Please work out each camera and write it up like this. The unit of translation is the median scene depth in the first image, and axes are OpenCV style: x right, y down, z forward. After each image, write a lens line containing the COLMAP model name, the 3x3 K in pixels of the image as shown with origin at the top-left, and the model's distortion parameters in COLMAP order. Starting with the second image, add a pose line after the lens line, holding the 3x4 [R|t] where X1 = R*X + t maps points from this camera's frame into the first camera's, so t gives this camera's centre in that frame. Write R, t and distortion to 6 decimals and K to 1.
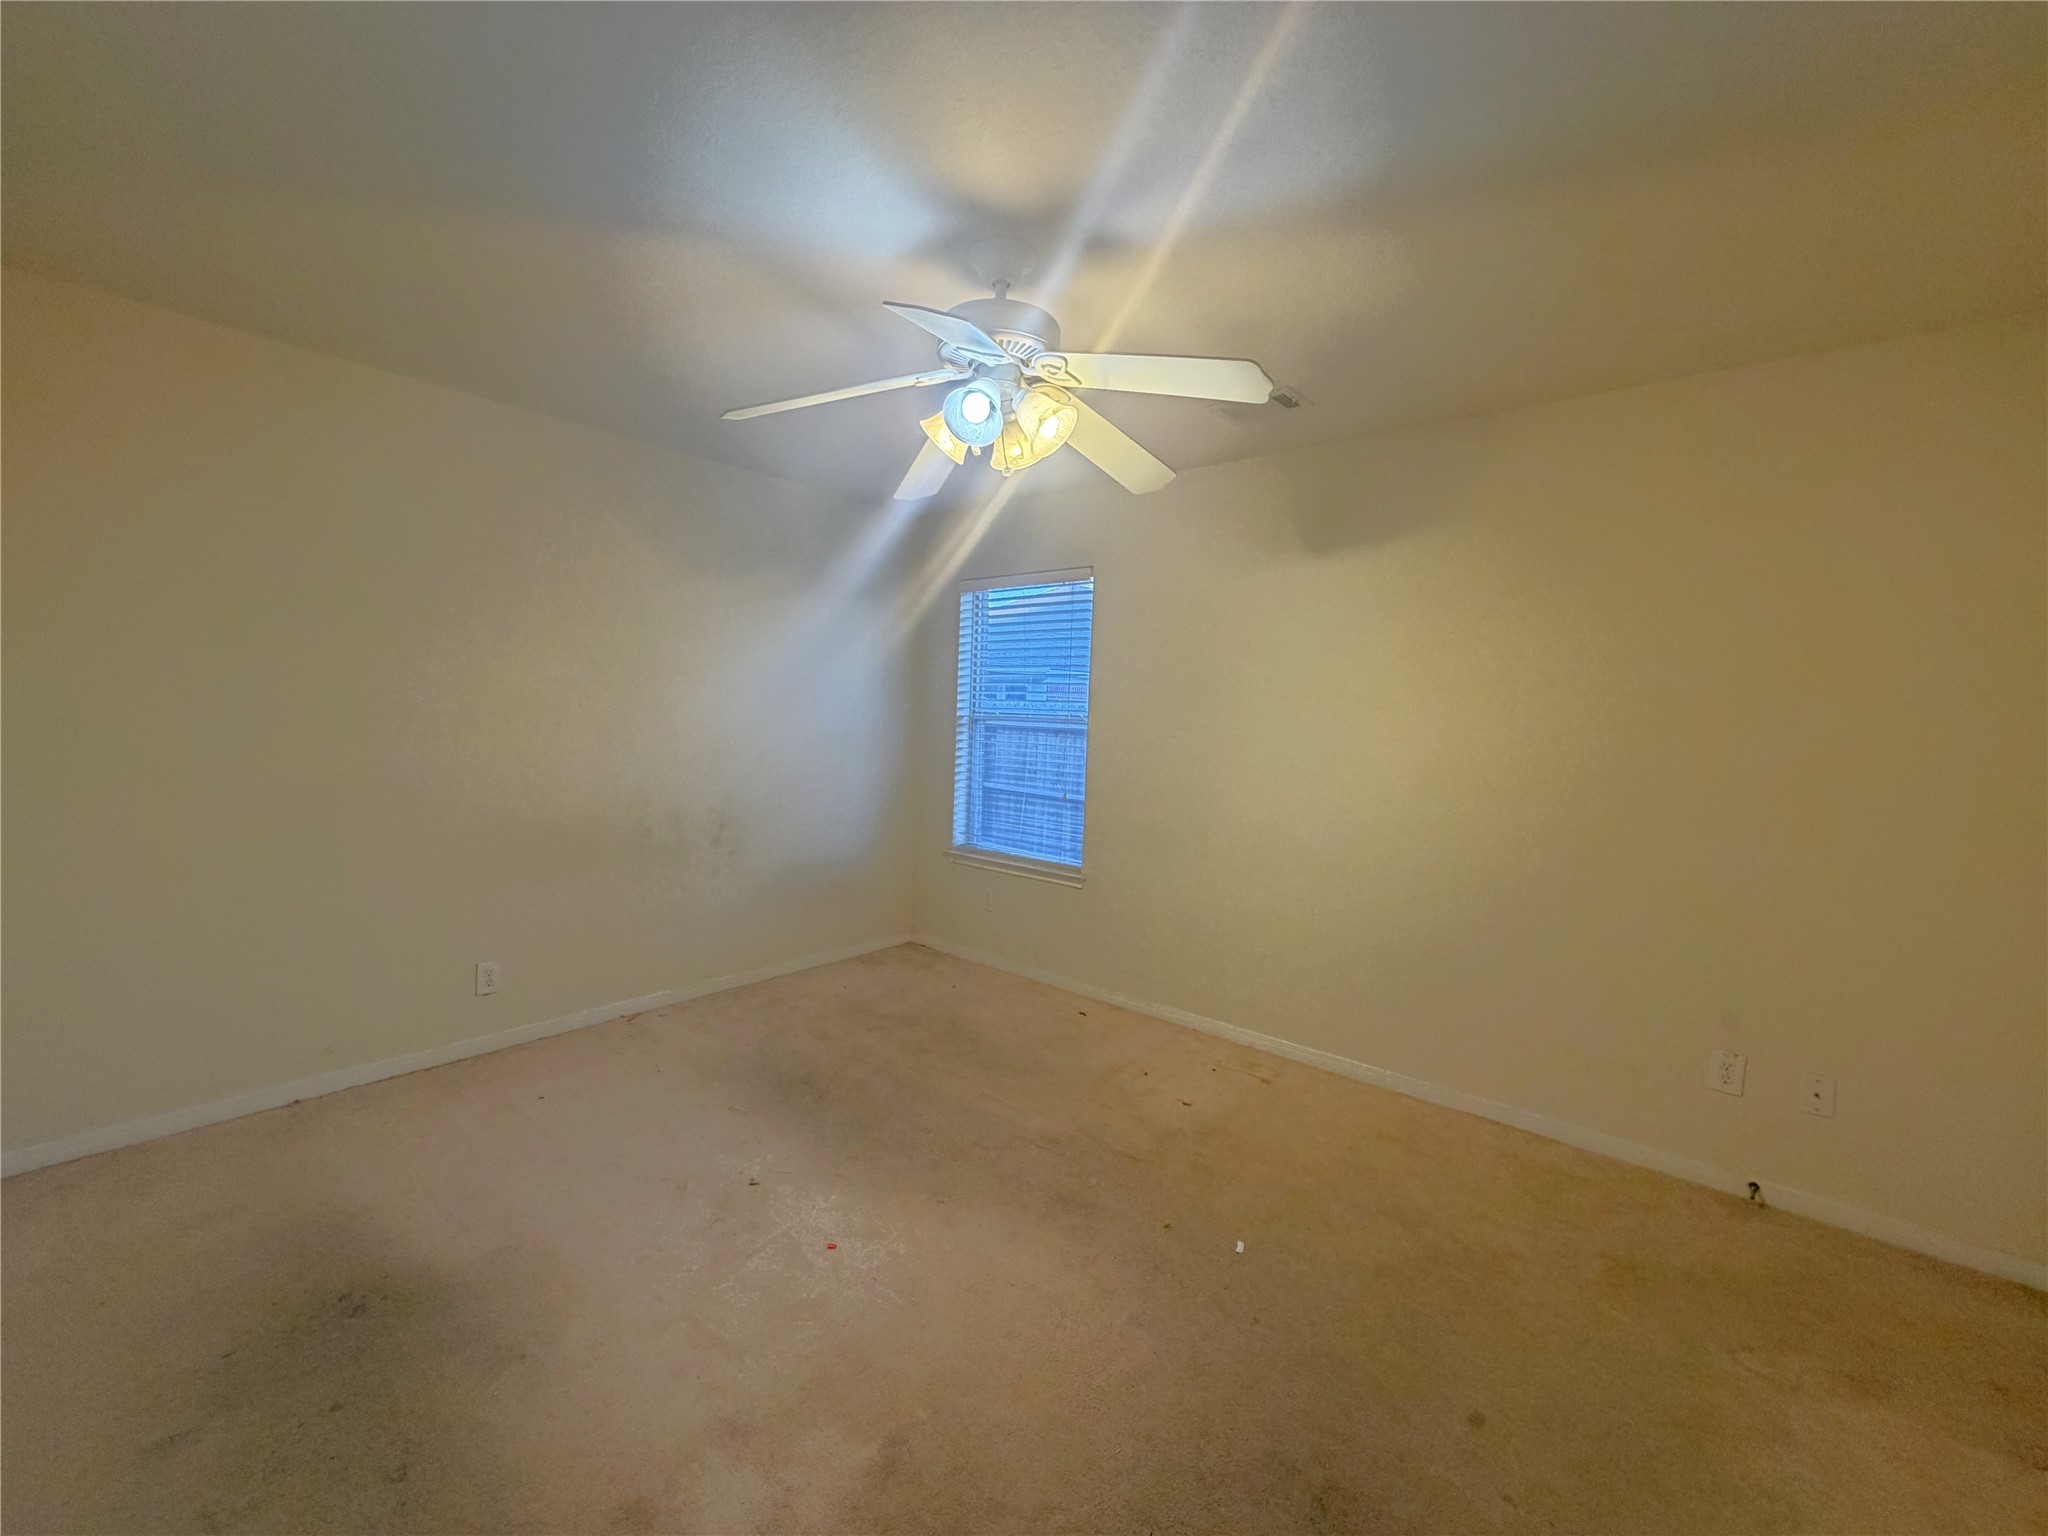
lens RADIAL K [[813.8, 0, 1012.6], [0, 813.8, 770.6], [0, 0, 1]] dist [-0.000325, 0.000132]
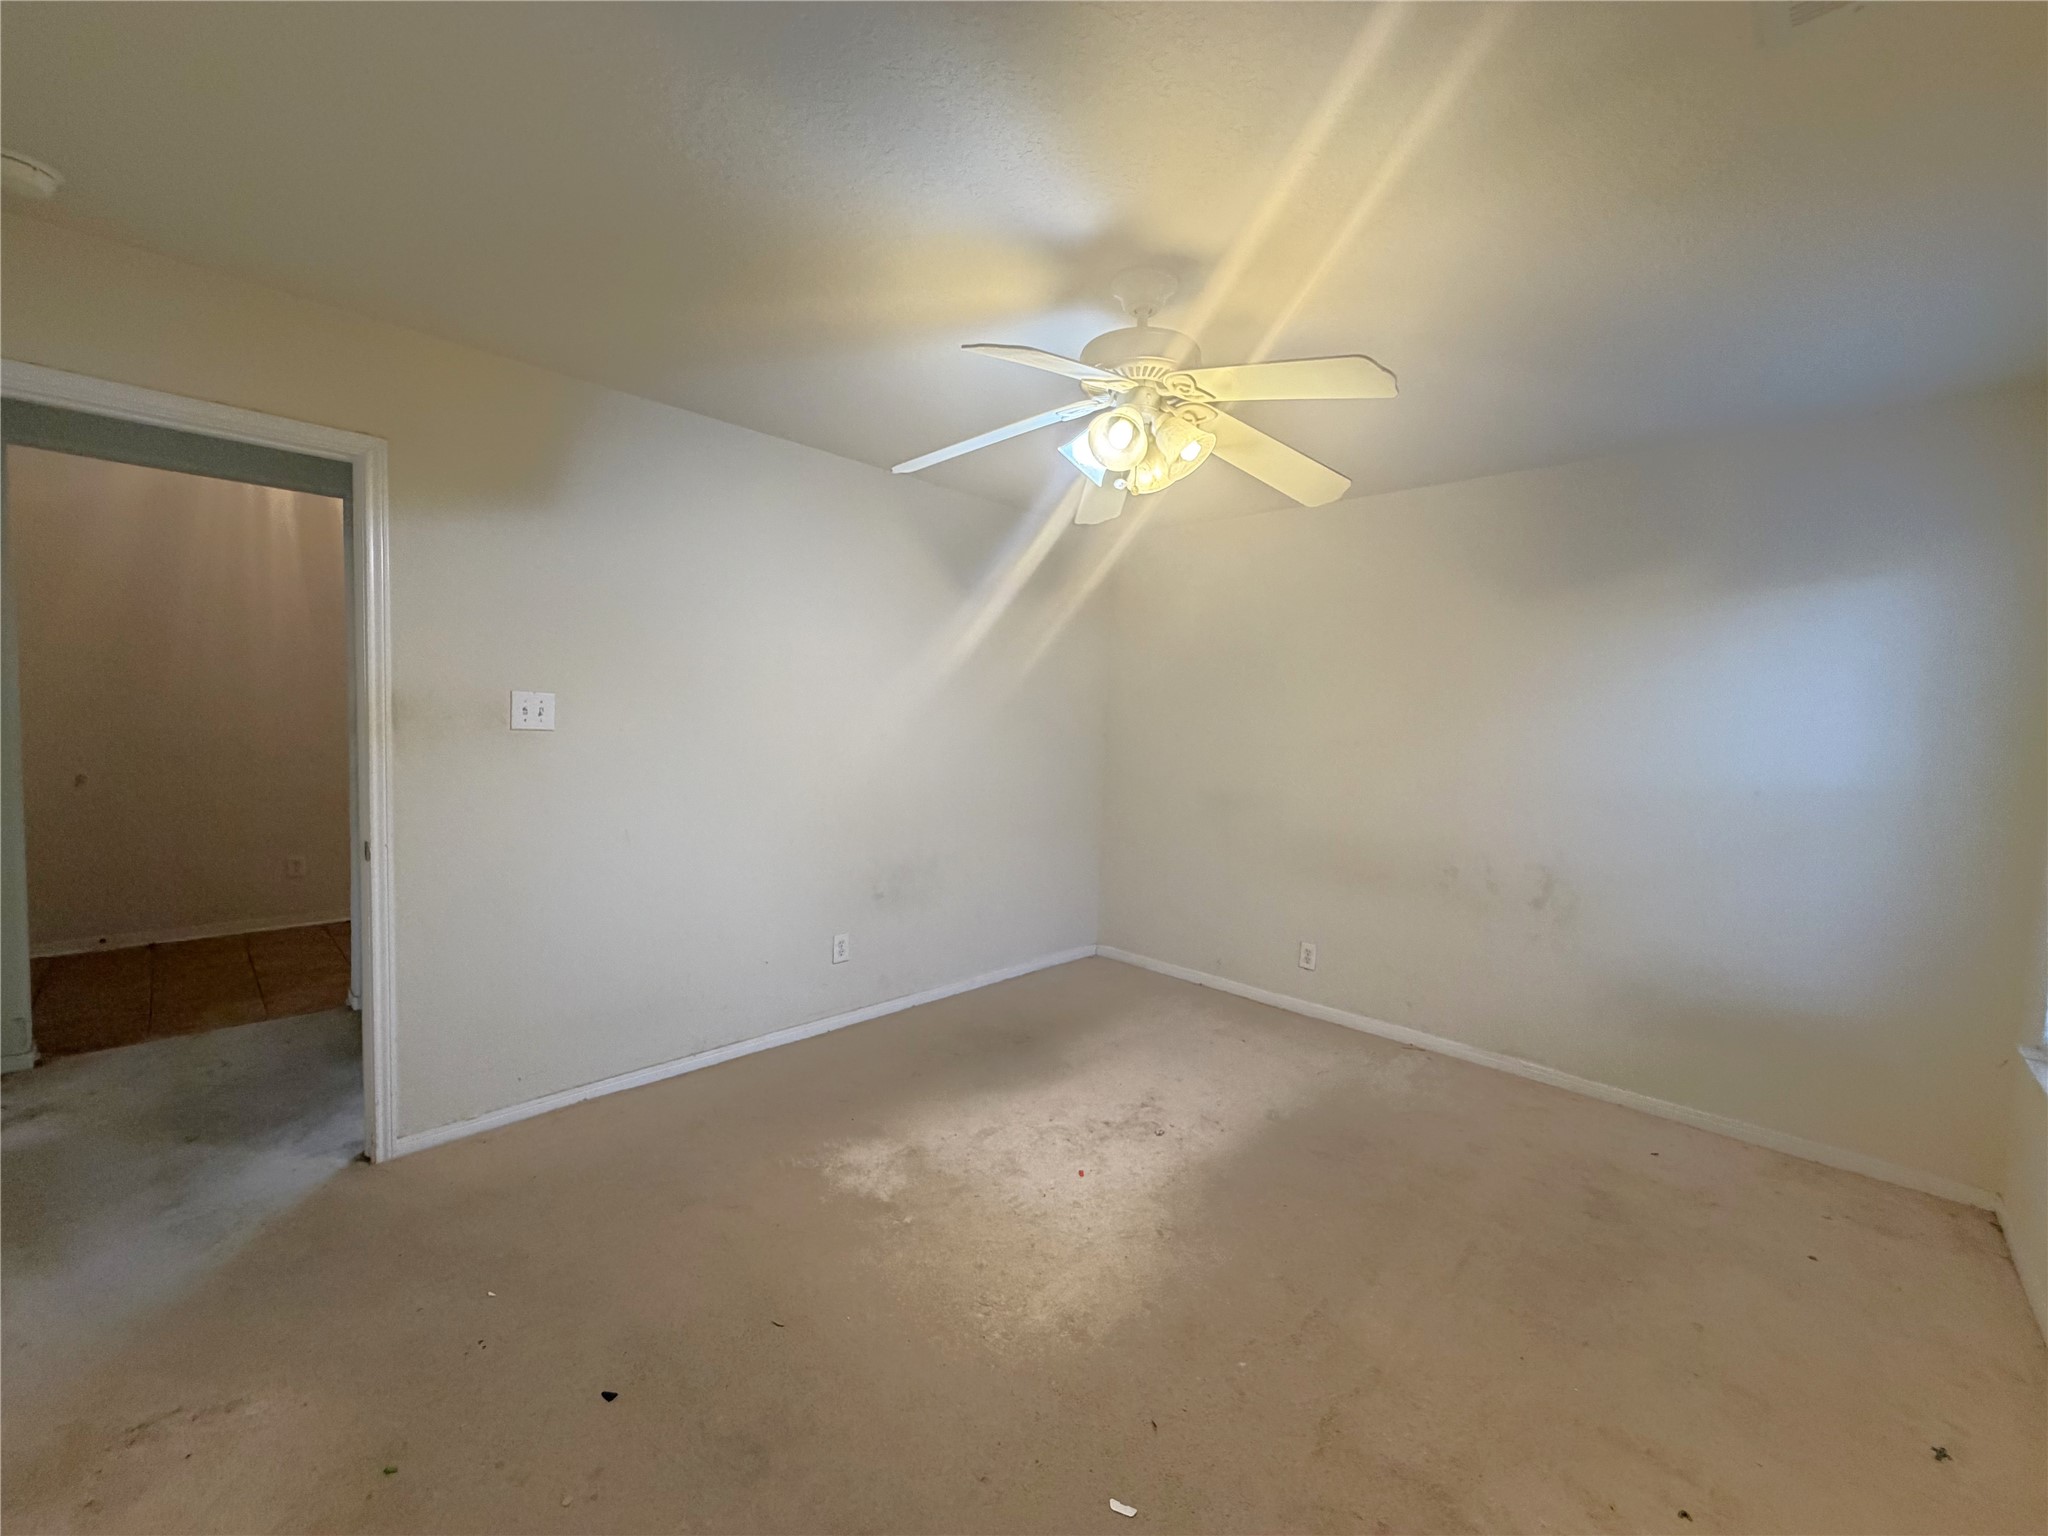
lens RADIAL K [[813.8, 0, 1012.6], [0, 813.8, 770.6], [0, 0, 1]] dist [-0.000325, 0.000132]
pose [[-0.059353, 0.030377, -0.997775, 0.902116], [-0.108184, 0.993454, 0.036681, -0.039260], [0.992357, 0.110121, -0.055678, 0.838358]]
